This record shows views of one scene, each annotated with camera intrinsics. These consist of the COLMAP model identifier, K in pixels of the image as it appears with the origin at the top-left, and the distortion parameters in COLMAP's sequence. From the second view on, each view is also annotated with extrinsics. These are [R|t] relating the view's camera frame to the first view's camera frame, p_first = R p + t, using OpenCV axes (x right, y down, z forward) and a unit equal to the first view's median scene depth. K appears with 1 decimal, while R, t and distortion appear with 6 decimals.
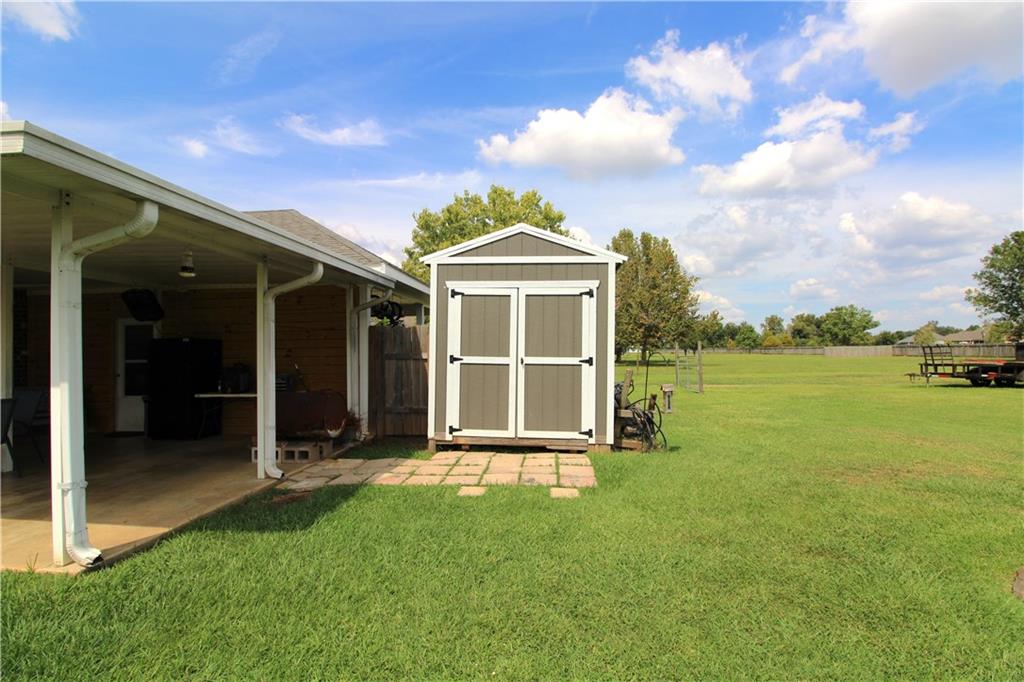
lens RADIAL K [[470.2, 0, 517.7], [0, 470.2, 346.3], [0, 0, 1]] dist [-0.016266, -0.000841]
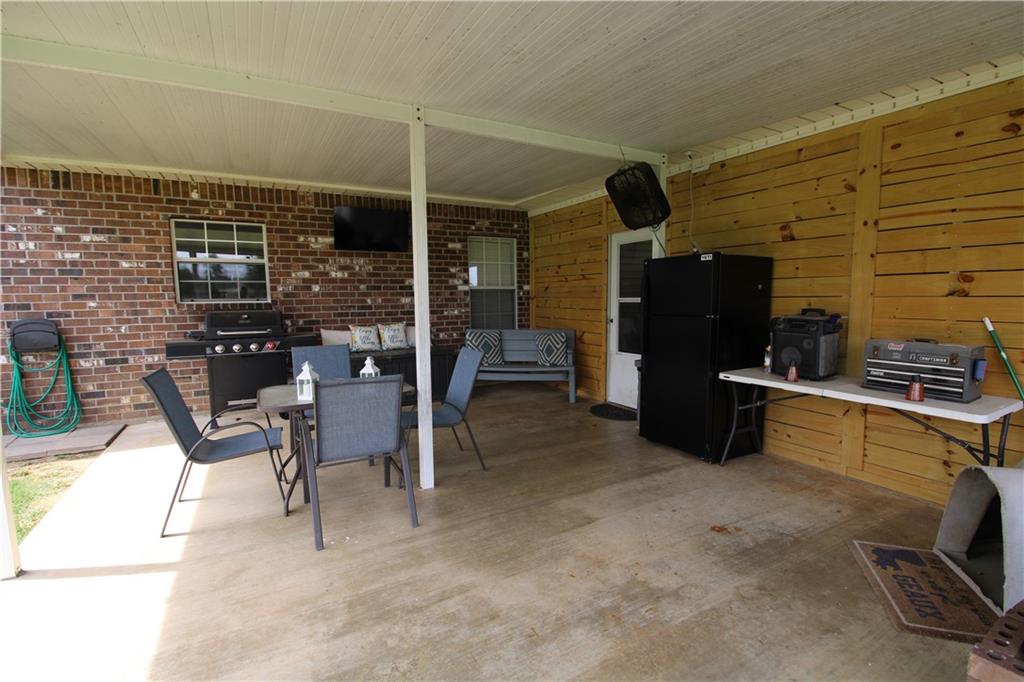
lens RADIAL K [[470.2, 0, 514.0], [0, 470.2, 340.7], [0, 0, 1]] dist [-0.016266, -0.000841]
pose [[0.555970, 0.087453, -0.826589, -0.487153], [0.012222, 0.993482, 0.113330, 0.016379], [0.831112, -0.073110, 0.551278, 0.660175]]
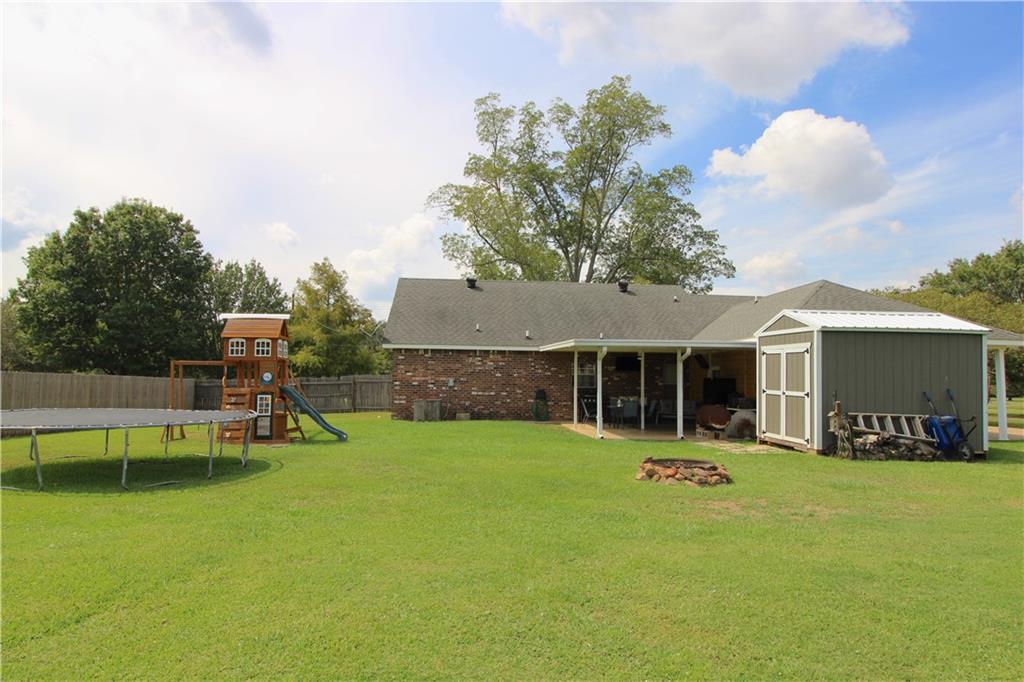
lens RADIAL K [[654.8, 0, 512.1], [0, 654.8, 342.4], [0, 0, 1]] dist [-0.000888, -0.000067]
pose [[0.183428, -0.049484, -0.981787, 2.056939], [-0.005076, 0.998671, -0.051284, -0.023992], [0.983020, 0.014390, 0.182933, -0.351173]]
